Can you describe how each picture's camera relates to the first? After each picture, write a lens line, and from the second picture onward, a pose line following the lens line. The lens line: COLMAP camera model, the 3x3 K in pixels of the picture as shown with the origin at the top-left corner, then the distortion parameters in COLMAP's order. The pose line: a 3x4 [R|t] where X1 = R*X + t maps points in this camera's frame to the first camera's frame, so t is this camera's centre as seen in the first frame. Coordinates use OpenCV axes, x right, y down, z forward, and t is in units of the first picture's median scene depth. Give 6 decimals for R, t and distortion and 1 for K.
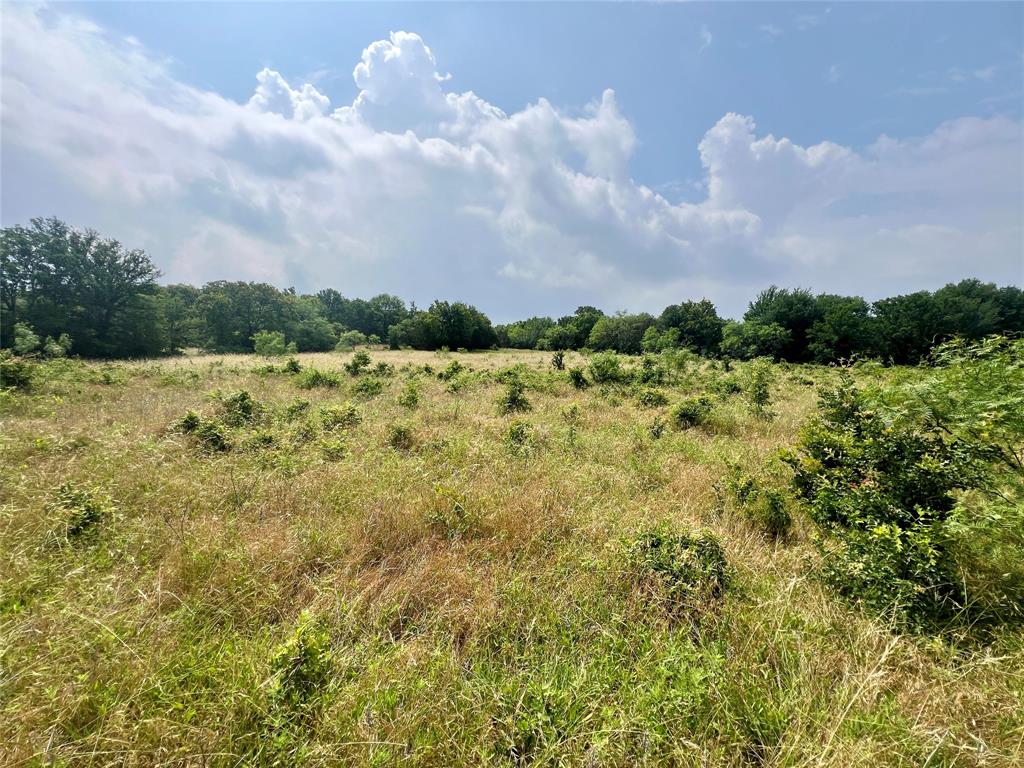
lens RADIAL K [[411.5, 0, 512.0], [0, 411.5, 384.0], [0, 0, 1]] dist [0.001482, 0.003717]
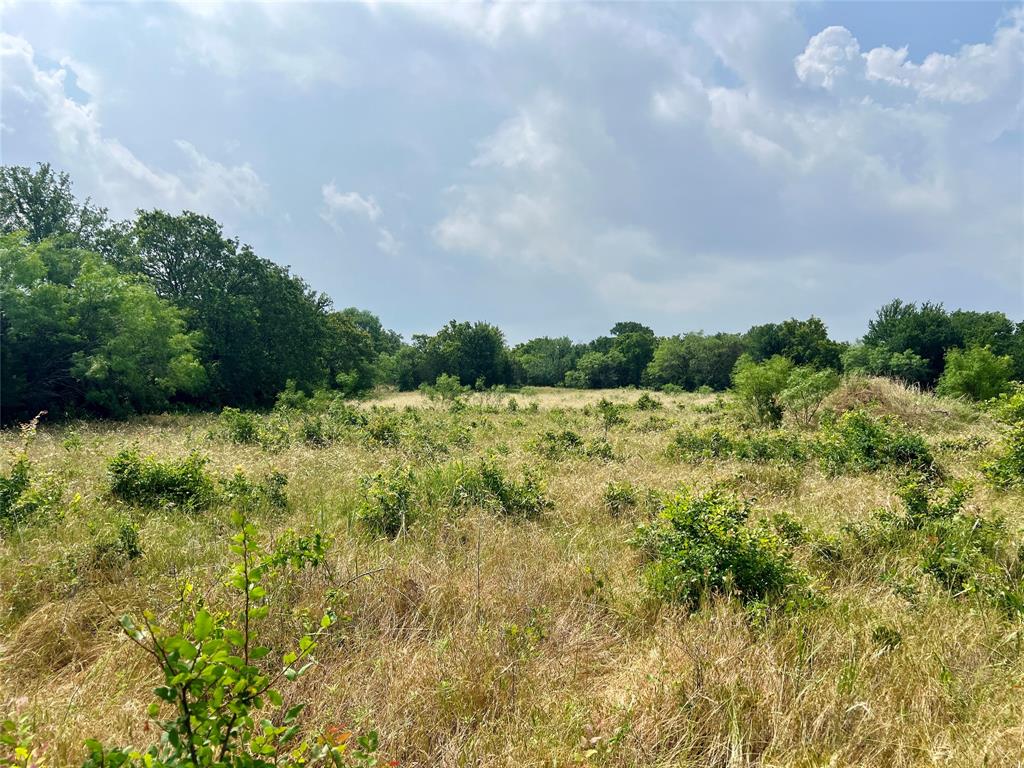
lens RADIAL K [[753.6, 0, 512.0], [0, 753.6, 384.0], [0, 0, 1]] dist [0.003659, 0.000695]
pose [[0.992788, -0.014150, 0.119046, -0.238097], [0.024660, 0.995878, -0.087287, 0.021830], [-0.117320, 0.089594, 0.989045, -0.280092]]
